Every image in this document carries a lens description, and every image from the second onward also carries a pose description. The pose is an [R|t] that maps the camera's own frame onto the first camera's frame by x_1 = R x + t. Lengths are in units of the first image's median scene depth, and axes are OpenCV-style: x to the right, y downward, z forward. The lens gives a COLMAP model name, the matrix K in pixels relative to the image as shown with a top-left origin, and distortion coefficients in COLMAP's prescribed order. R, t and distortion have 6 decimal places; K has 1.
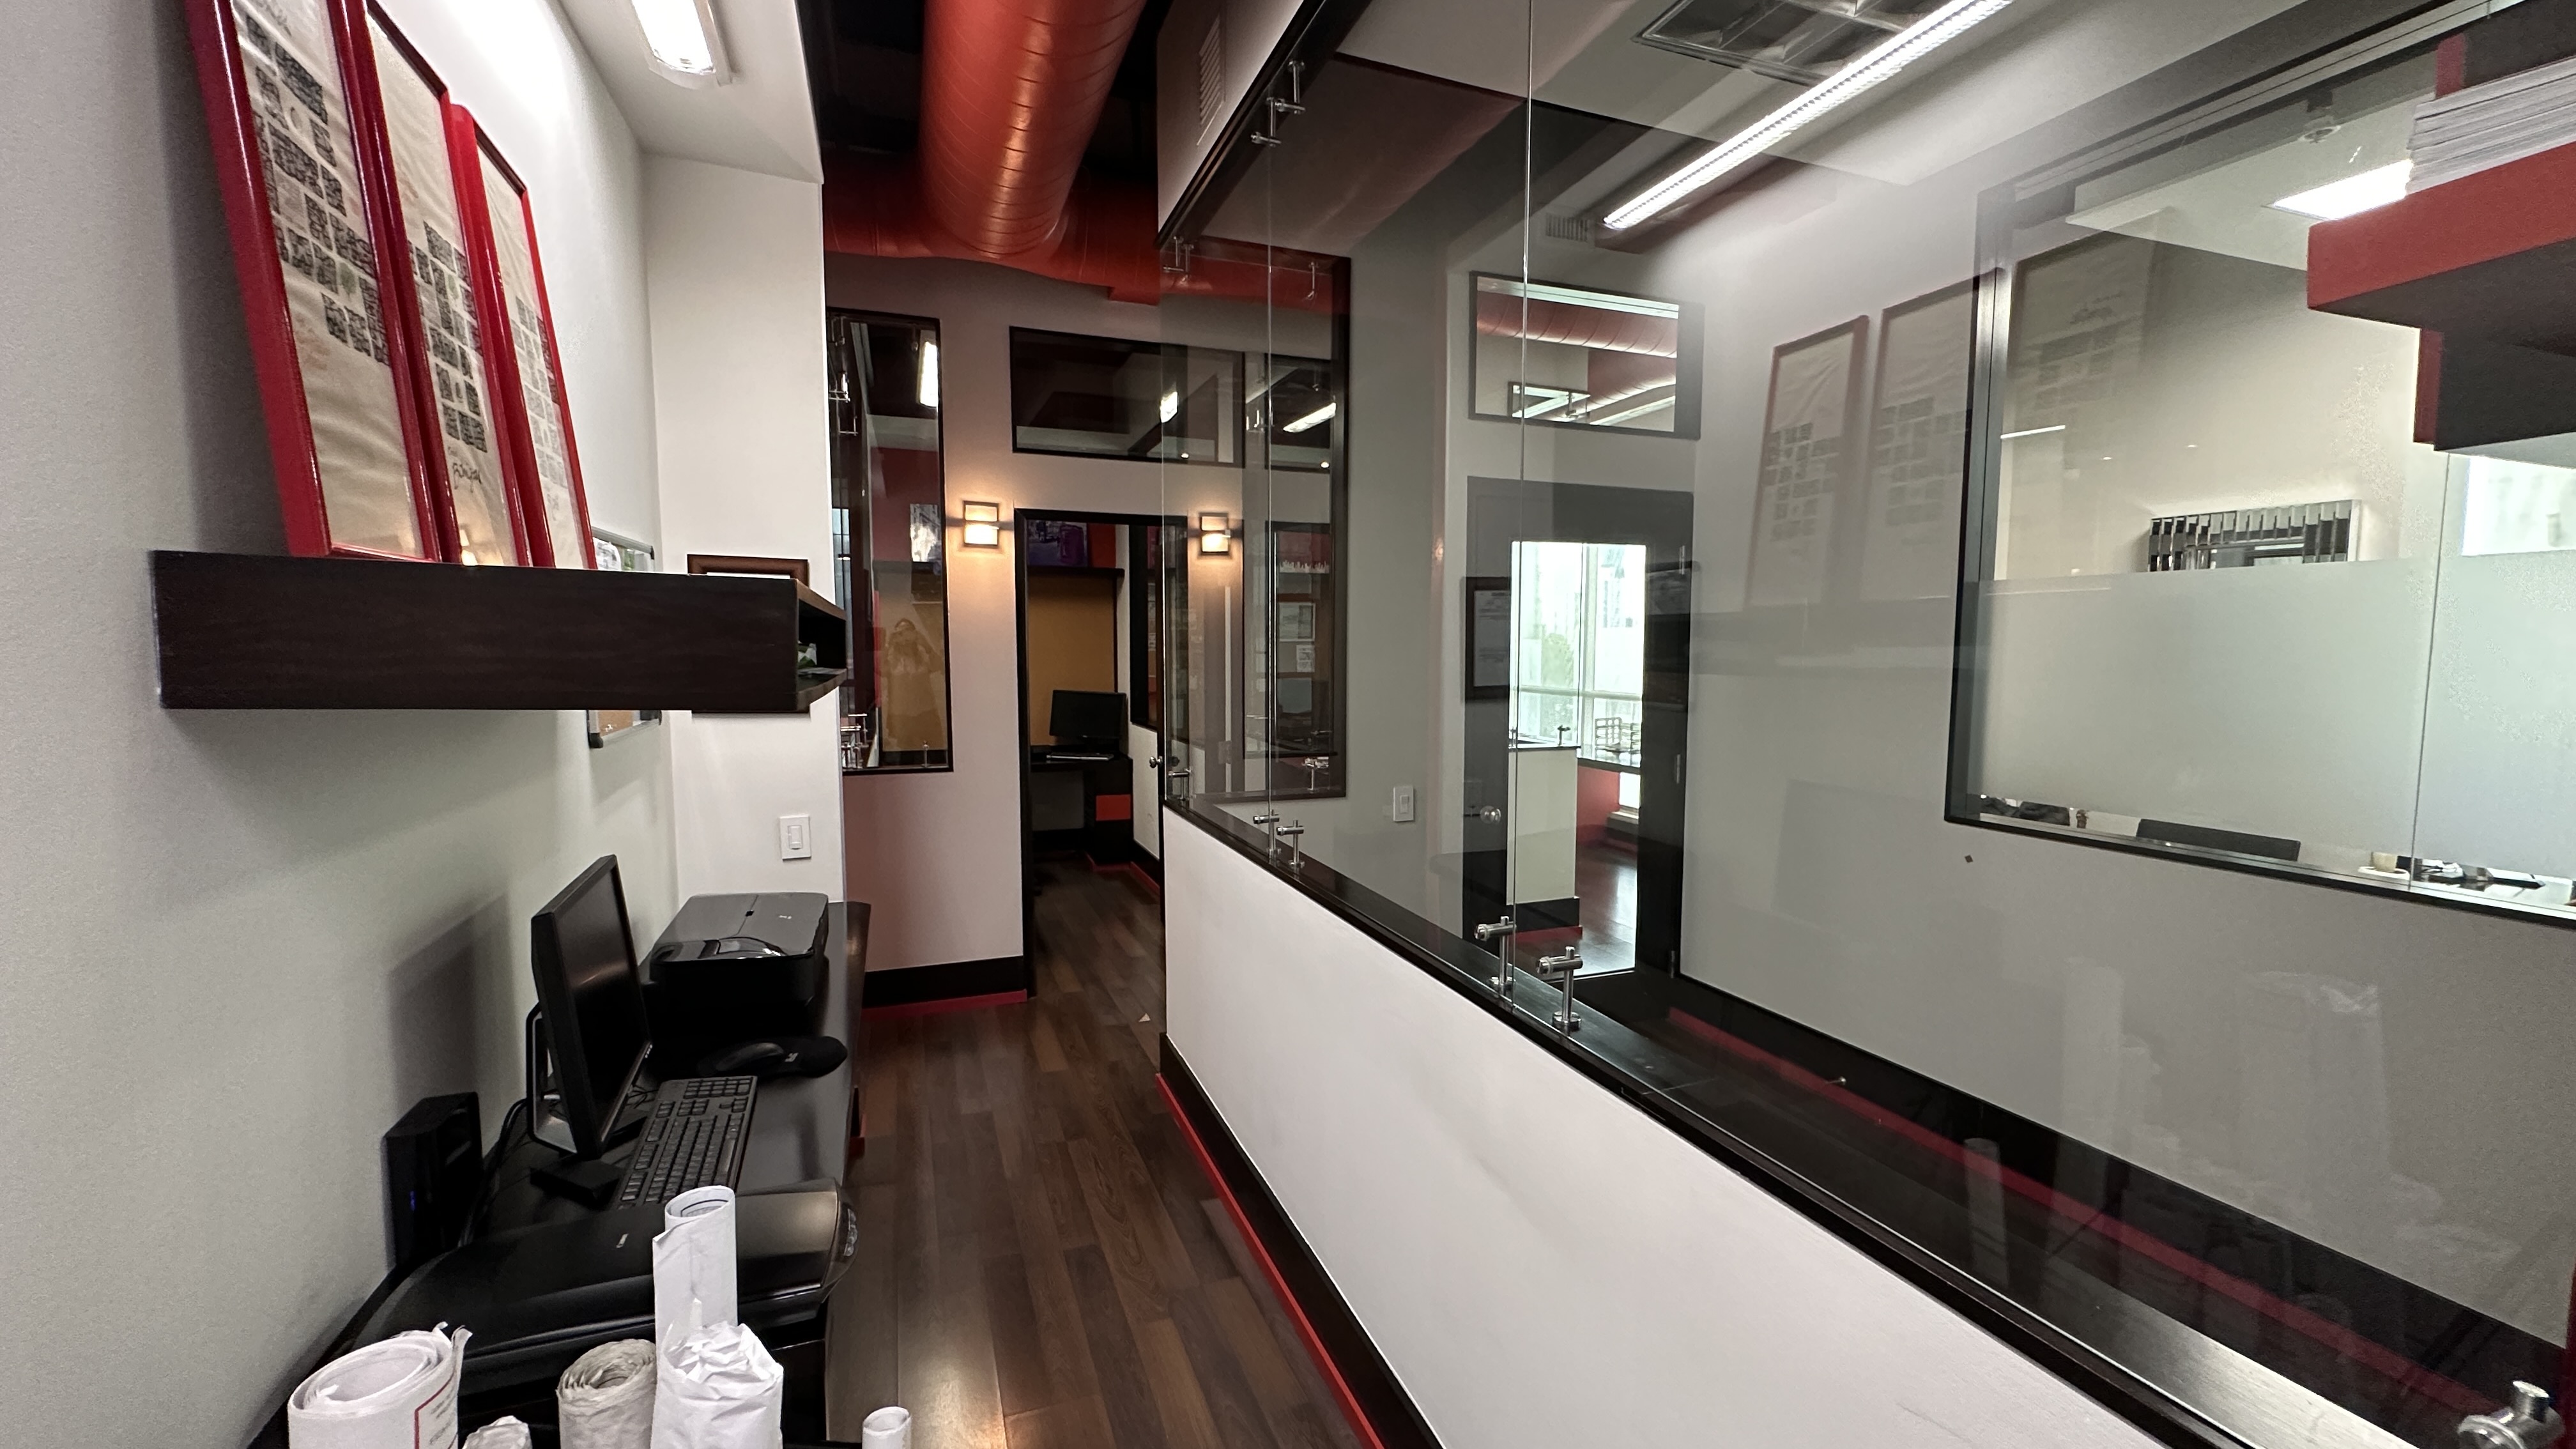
lens RADIAL K [[1023.9, 0, 1288.0], [0, 1023.9, 724.5], [0, 0, 1]] dist [-0.000276, -0.000039]
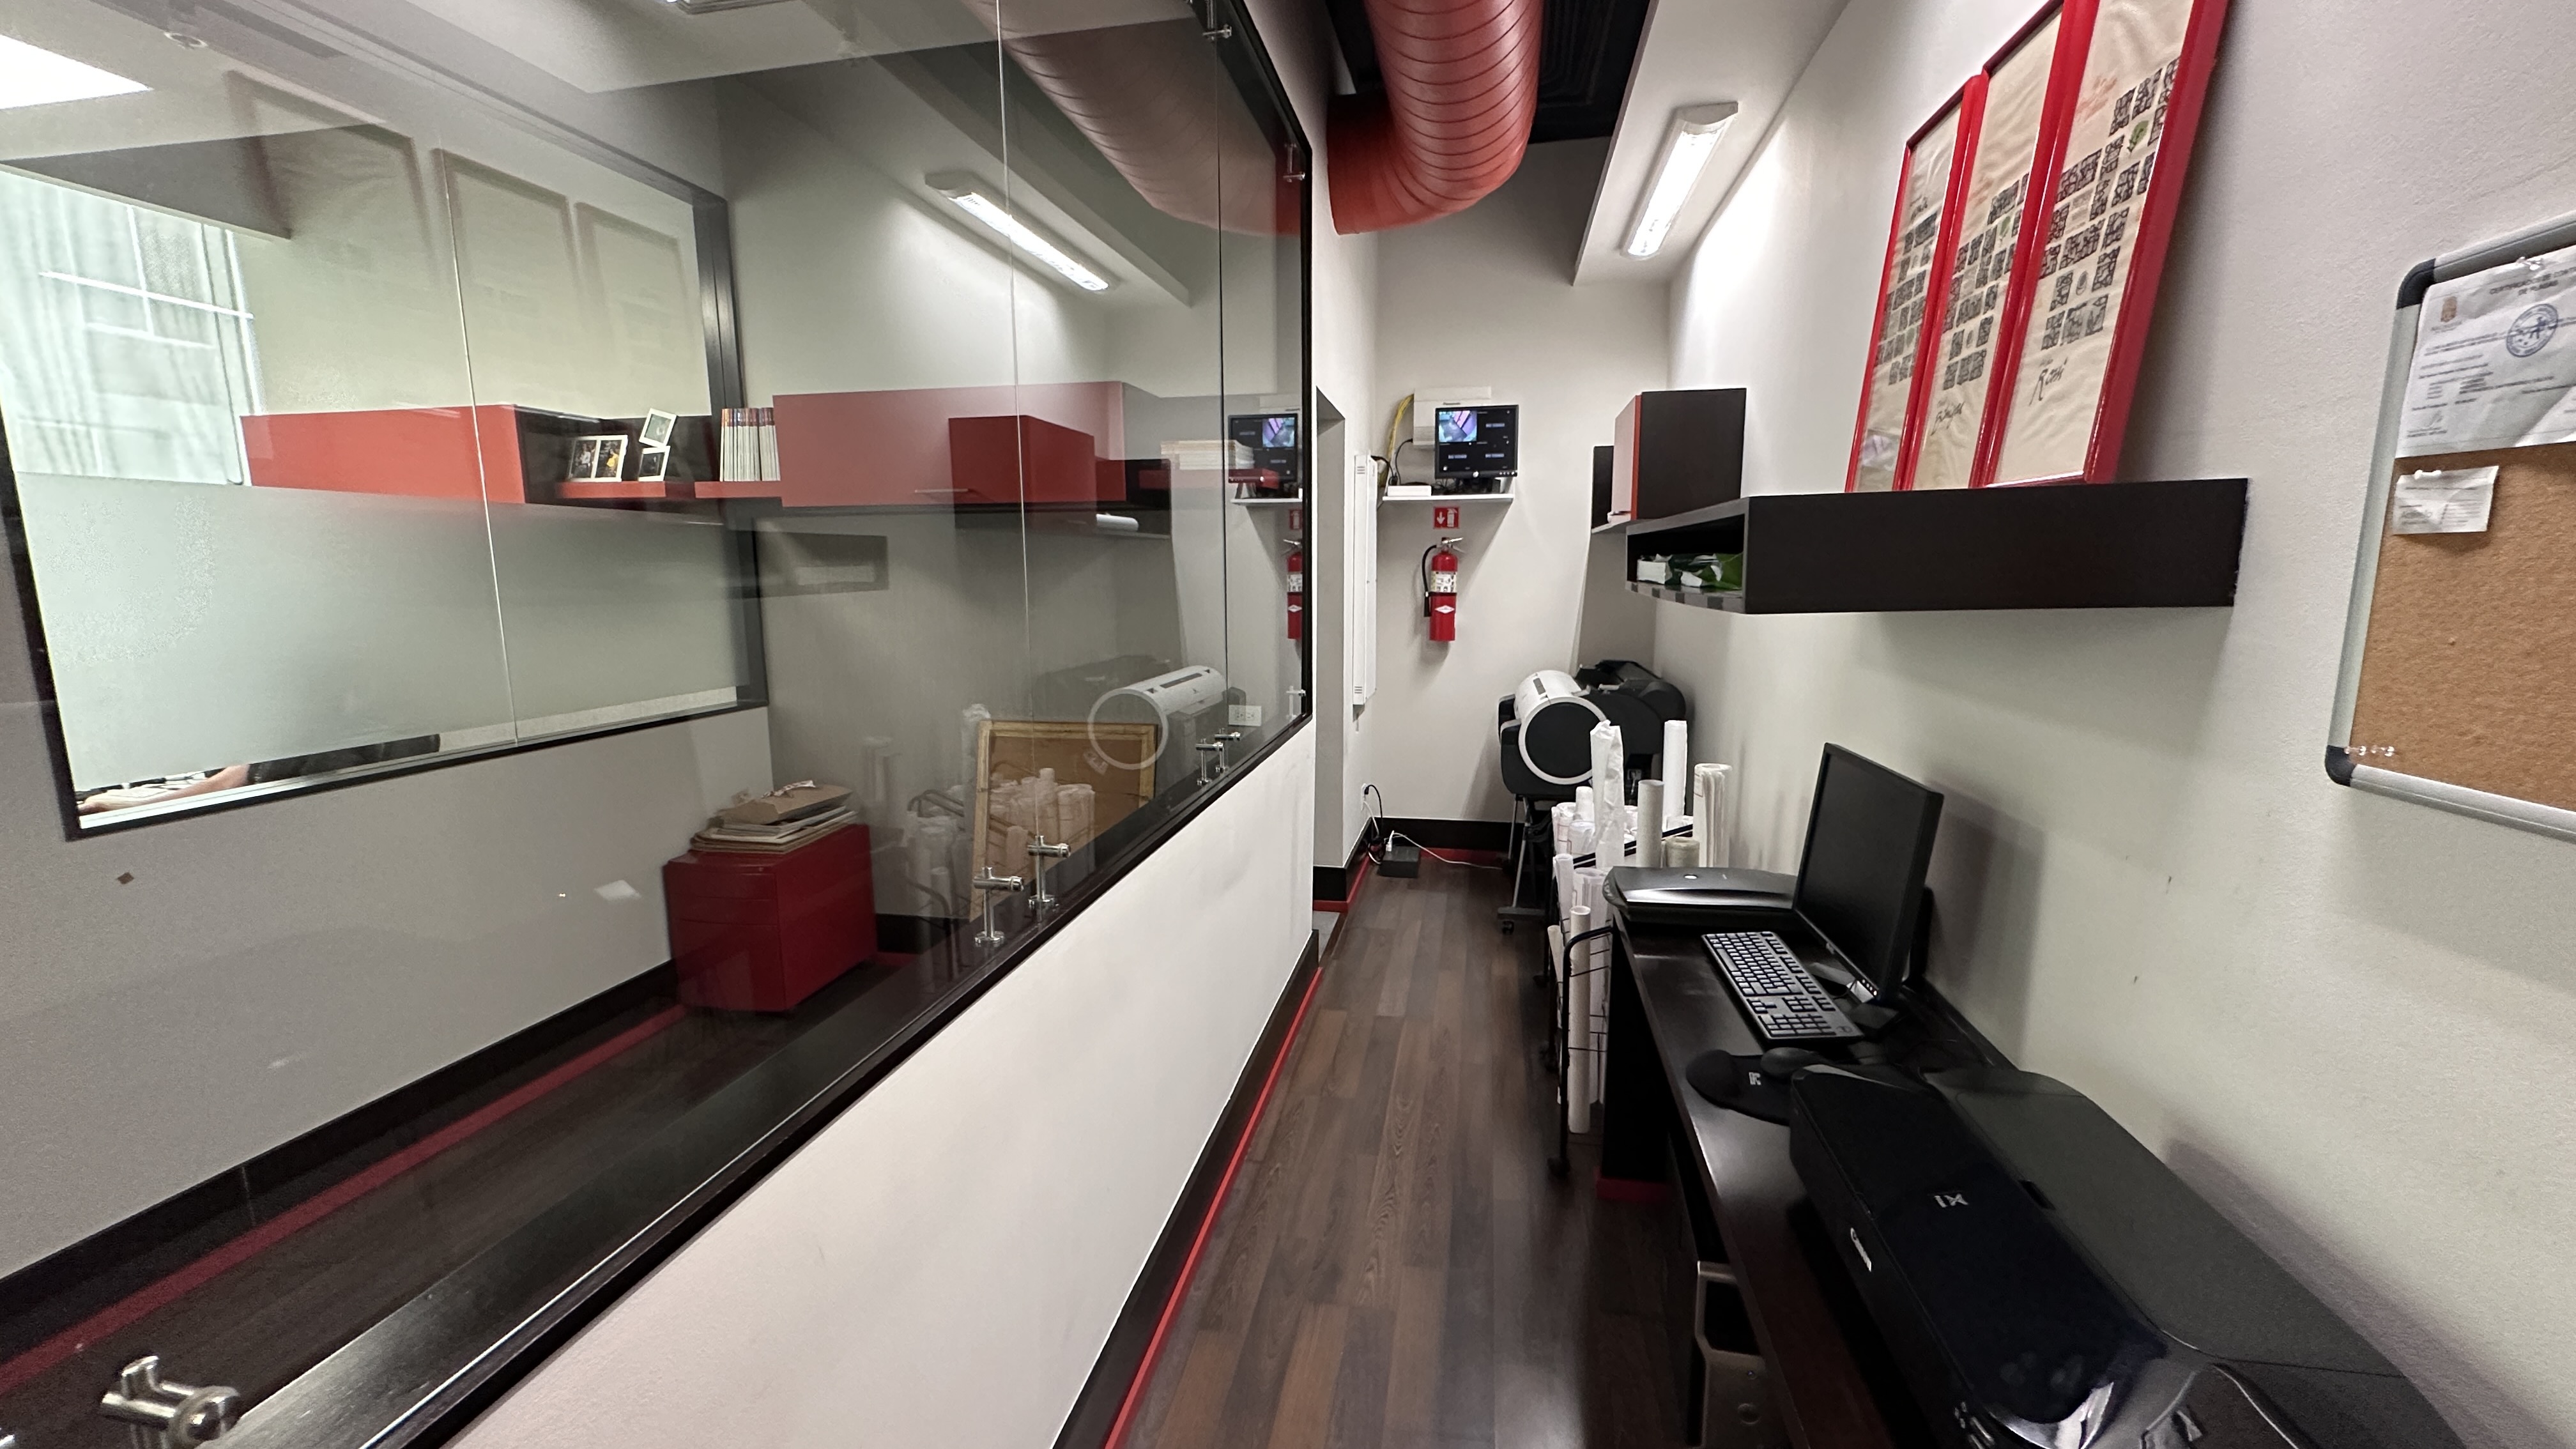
lens RADIAL K [[1023.9, 0, 1288.0], [0, 1023.9, 724.5], [0, 0, 1]] dist [-0.000276, -0.000039]
pose [[-0.843033, -0.079110, 0.532013, -0.481968], [0.048768, 0.973807, 0.222083, -0.114147], [-0.535647, 0.213169, -0.817093, 1.481479]]
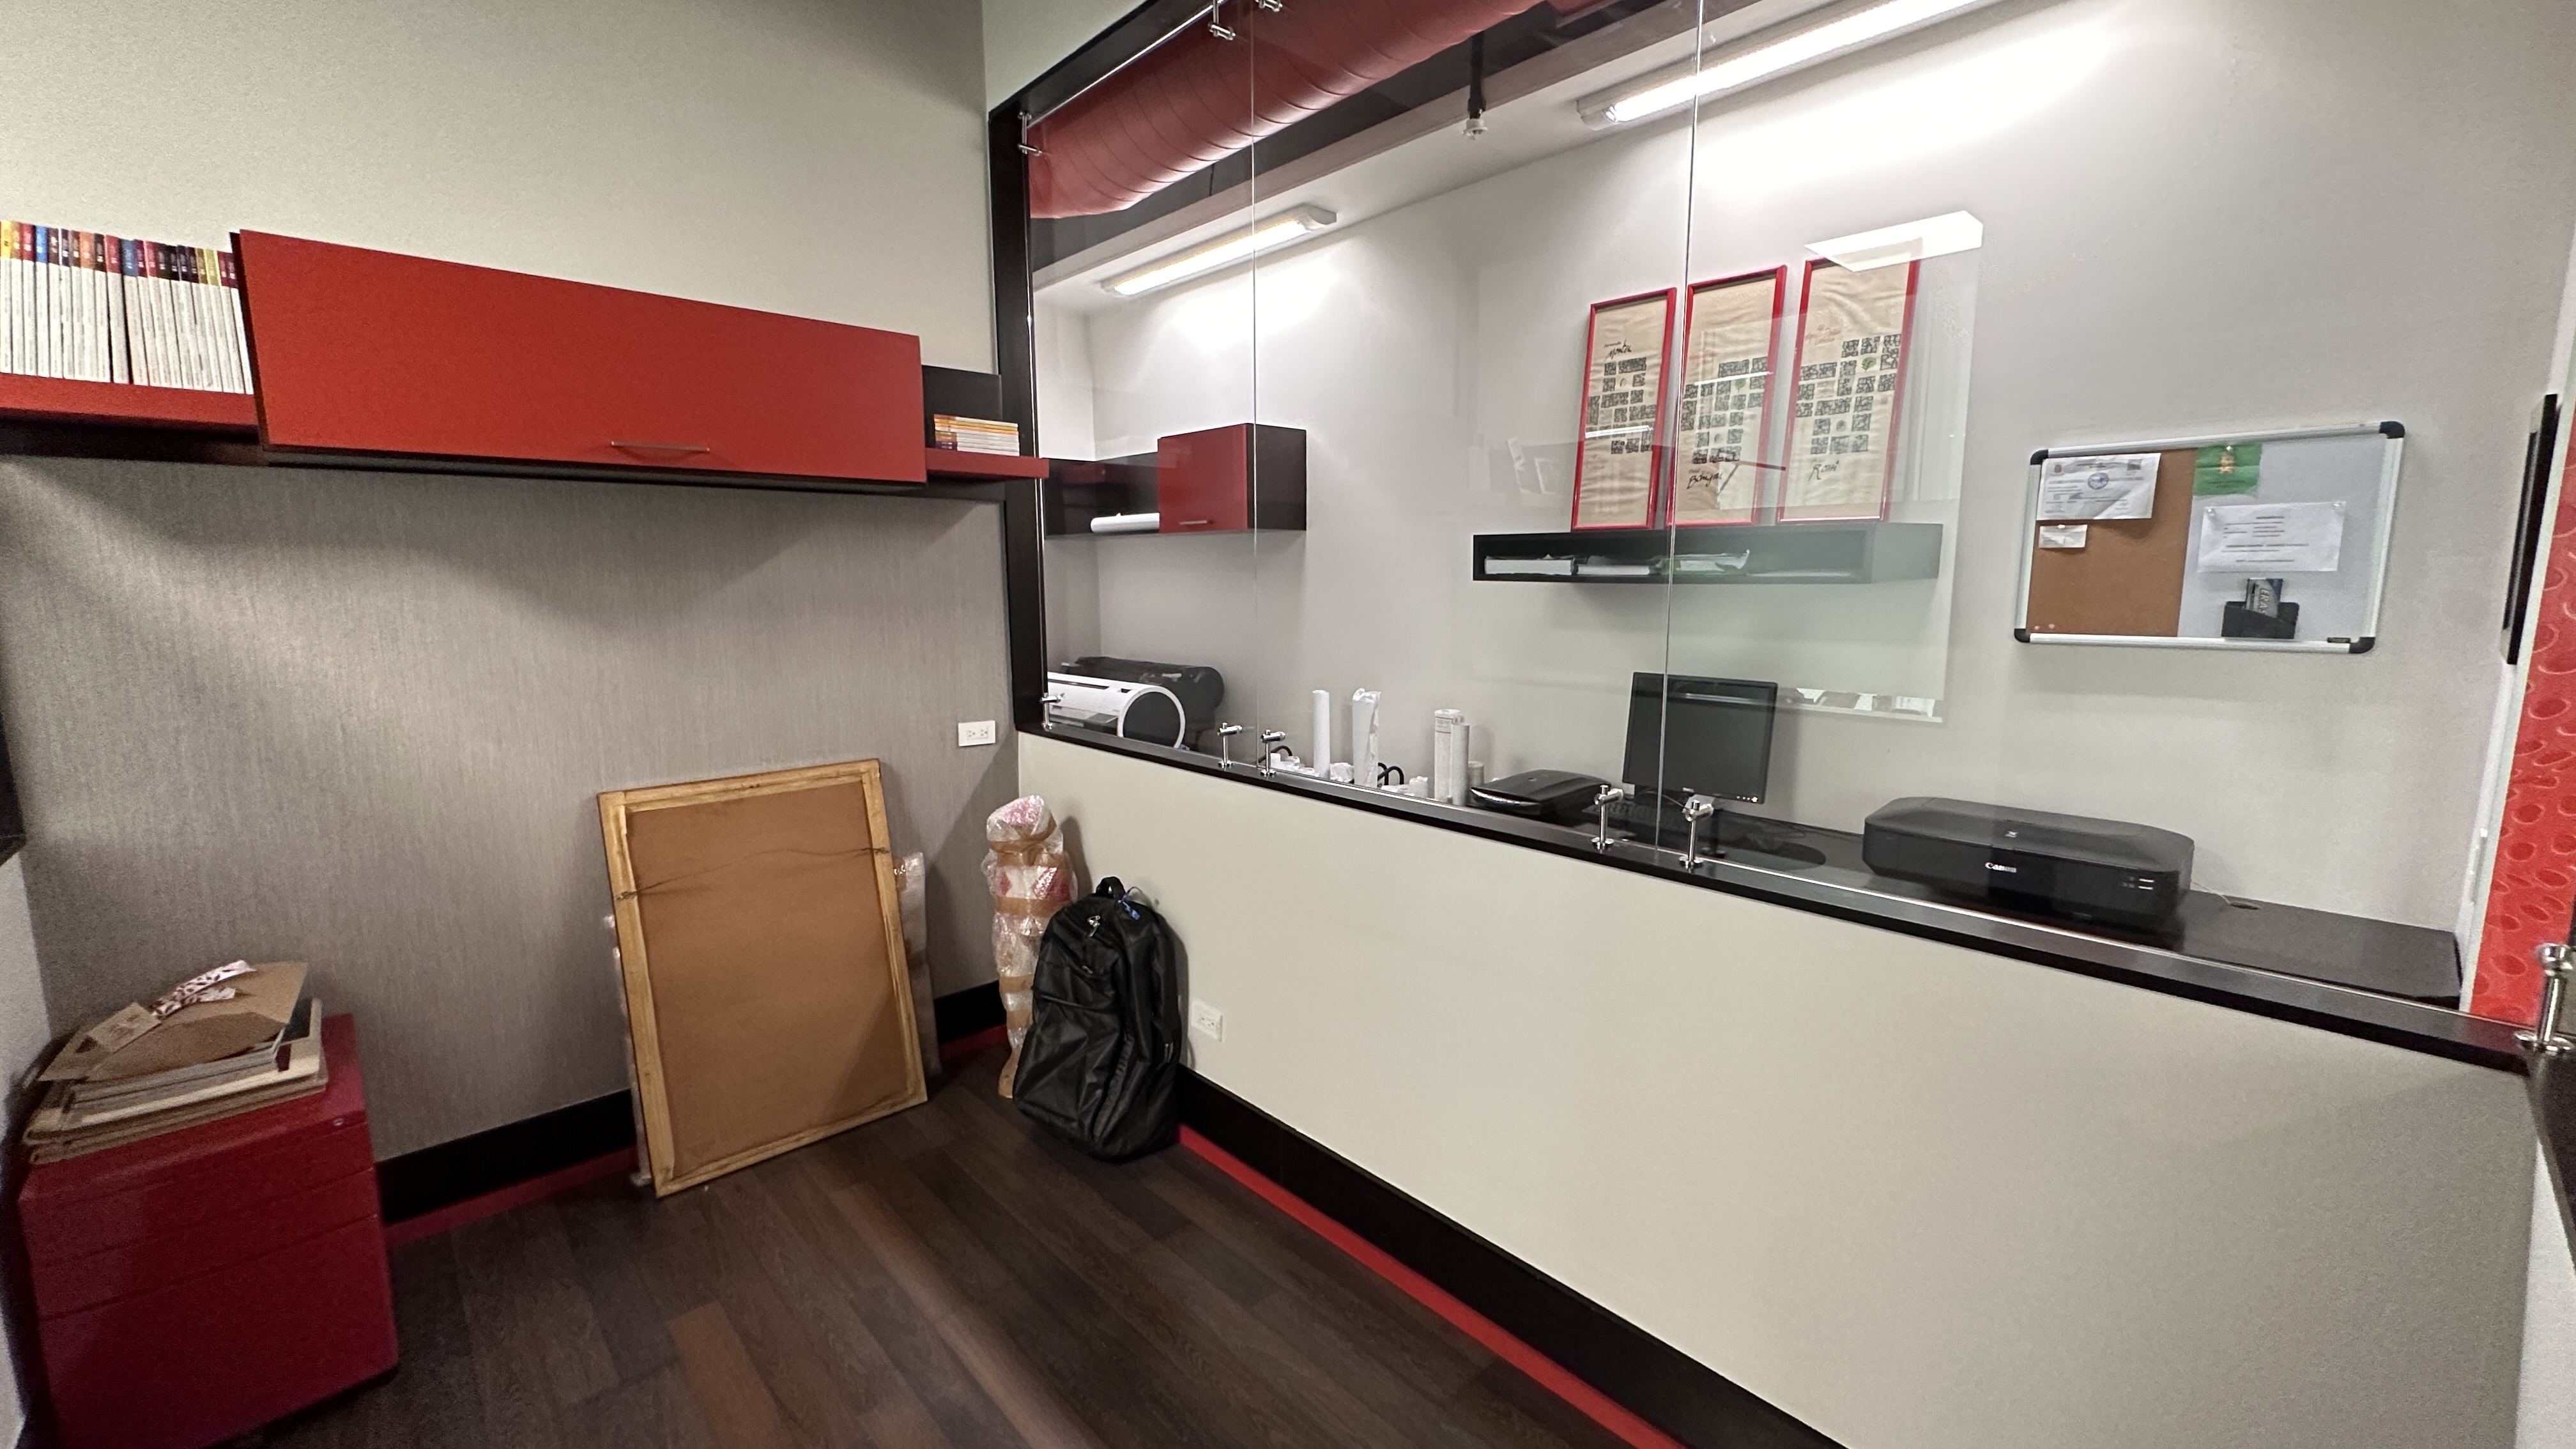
lens RADIAL K [[1023.9, 0, 1288.0], [0, 1023.9, 724.5], [0, 0, 1]] dist [-0.000276, -0.000039]
pose [[-0.926926, 0.055909, -0.371056, 0.499625], [-0.028923, 0.975252, 0.219197, -0.109274], [0.374128, 0.213912, -0.902369, 1.627007]]
